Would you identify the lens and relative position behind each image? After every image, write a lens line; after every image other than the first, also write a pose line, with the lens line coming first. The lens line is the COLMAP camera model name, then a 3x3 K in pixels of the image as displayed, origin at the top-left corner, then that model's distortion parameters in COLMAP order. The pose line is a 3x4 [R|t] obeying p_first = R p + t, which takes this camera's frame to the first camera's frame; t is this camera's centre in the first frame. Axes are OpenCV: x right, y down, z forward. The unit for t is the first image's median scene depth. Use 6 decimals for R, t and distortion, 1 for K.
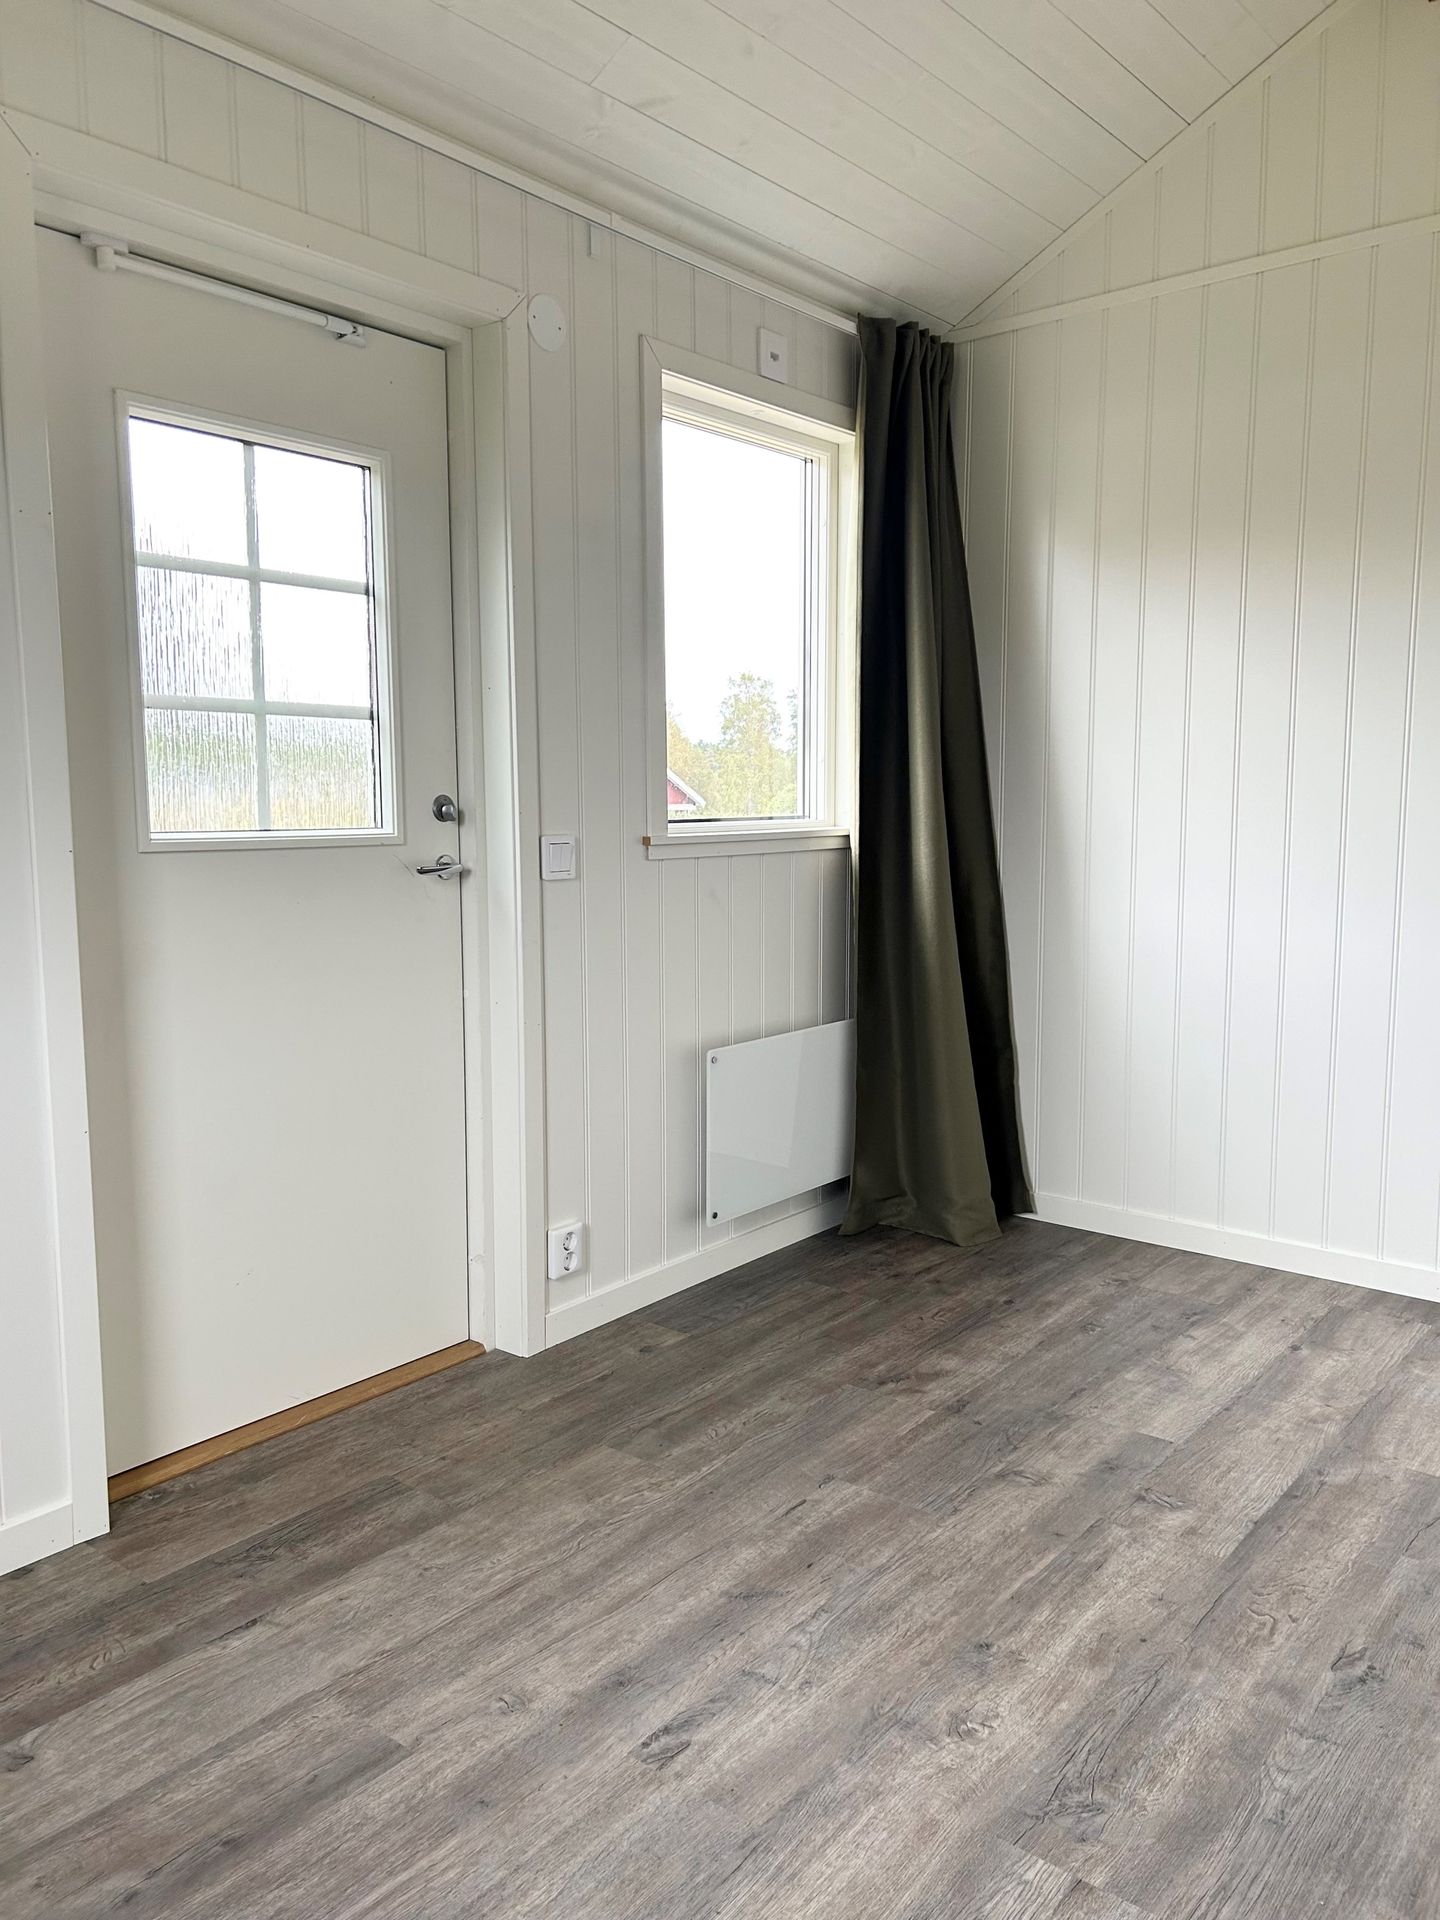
lens RADIAL K [[1444.4, 0, 718.5], [0, 1444.4, 961.3], [0, 0, 1]] dist [0.004897, -0.001135]
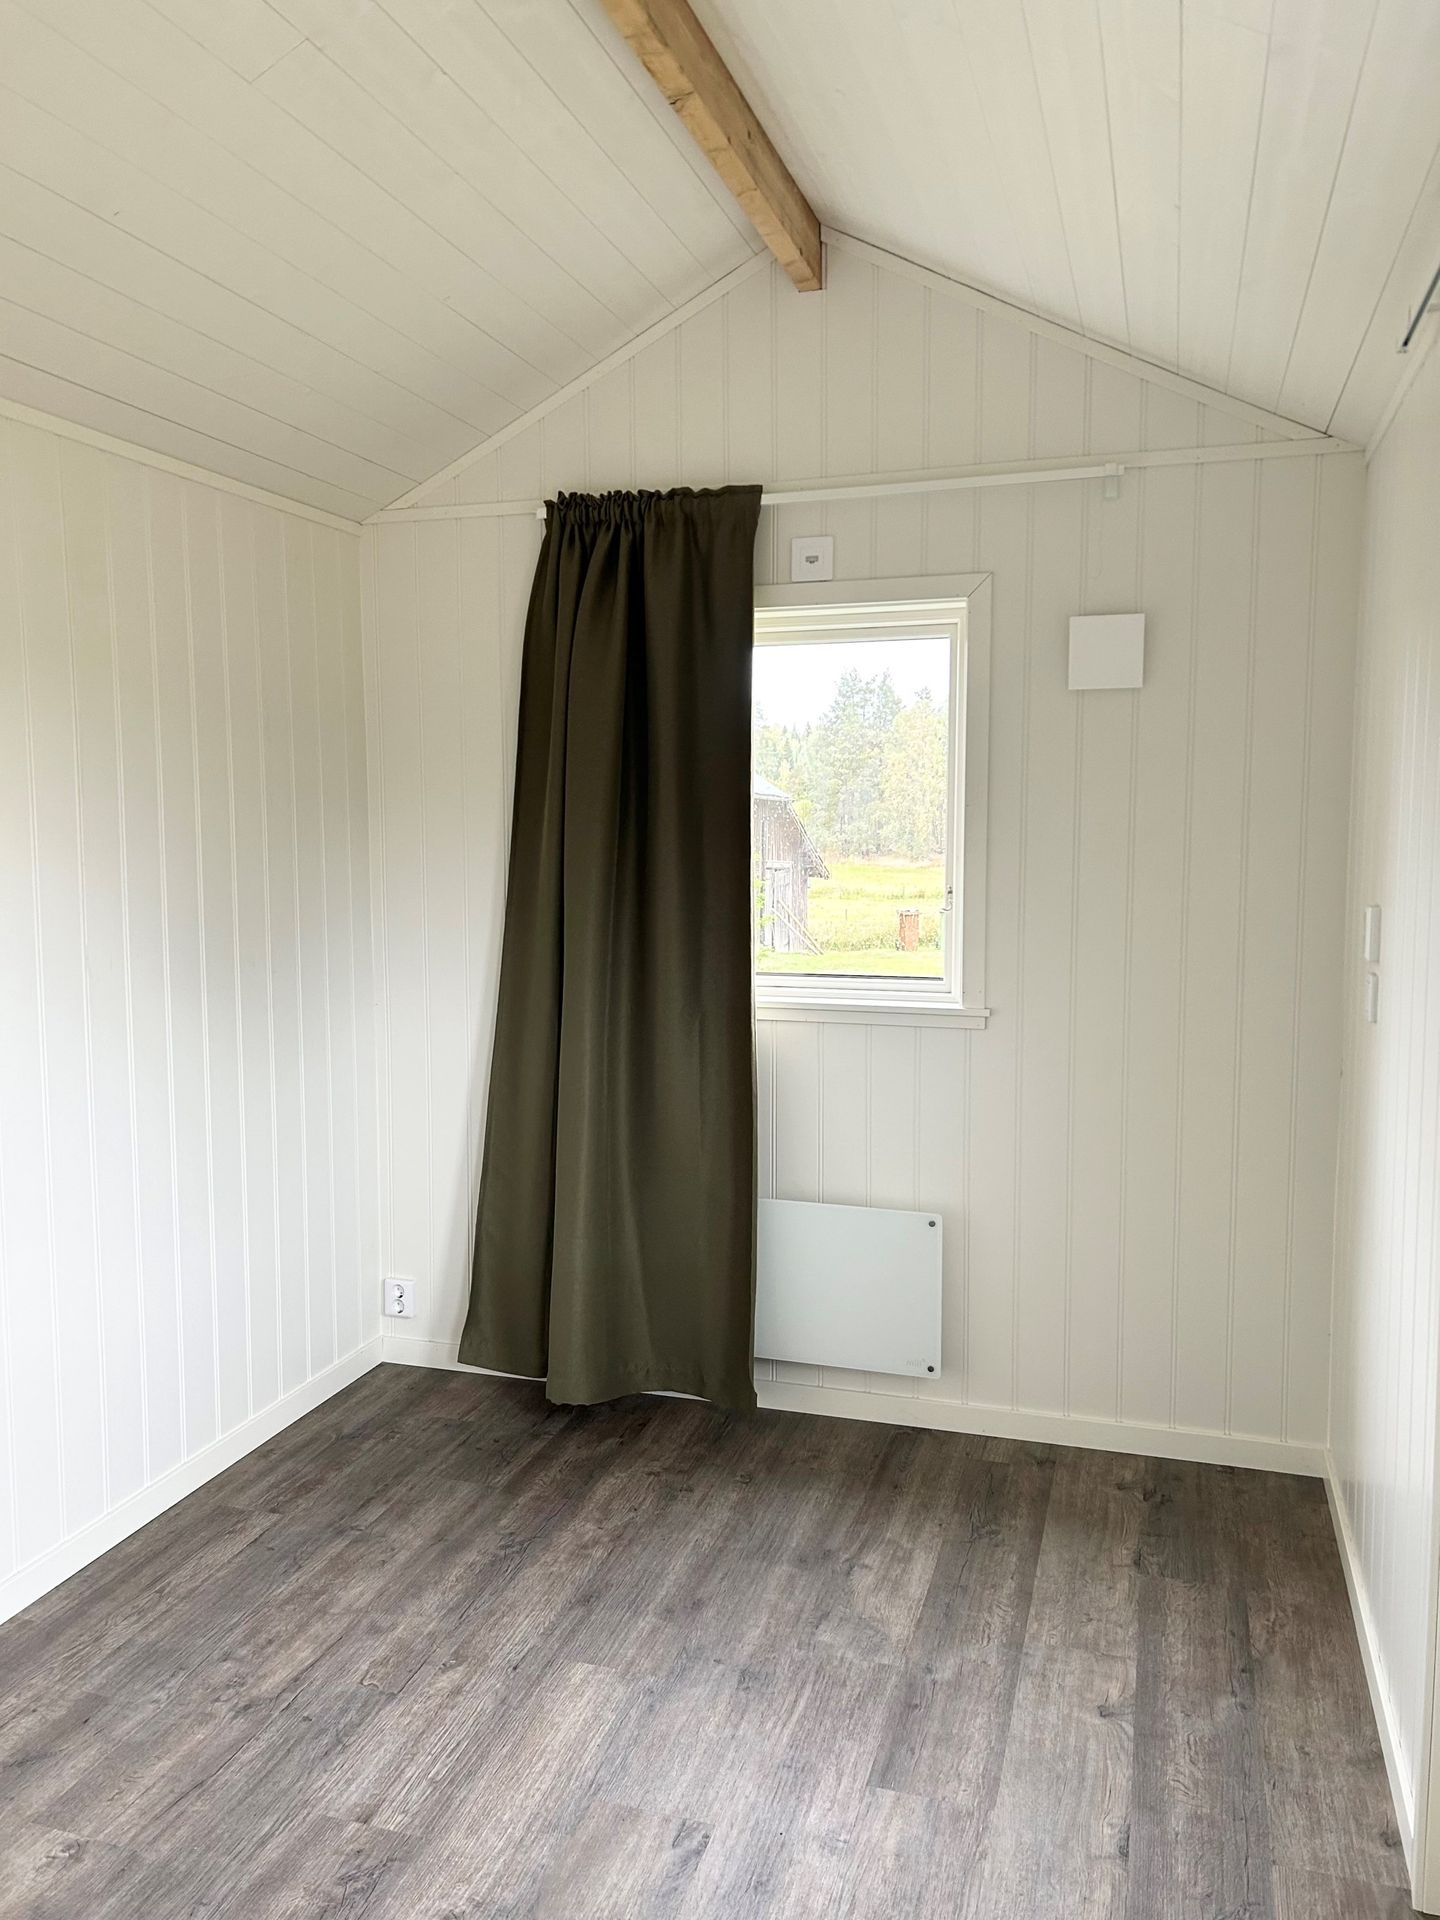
lens RADIAL K [[1444.4, 0, 719.0], [0, 1444.4, 957.9], [0, 0, 1]] dist [0.004897, -0.001135]
pose [[-0.928177, 0.038419, -0.370150, 0.372484], [-0.039065, 0.979102, 0.199582, -0.447763], [0.370082, 0.199707, -0.907280, 1.994544]]
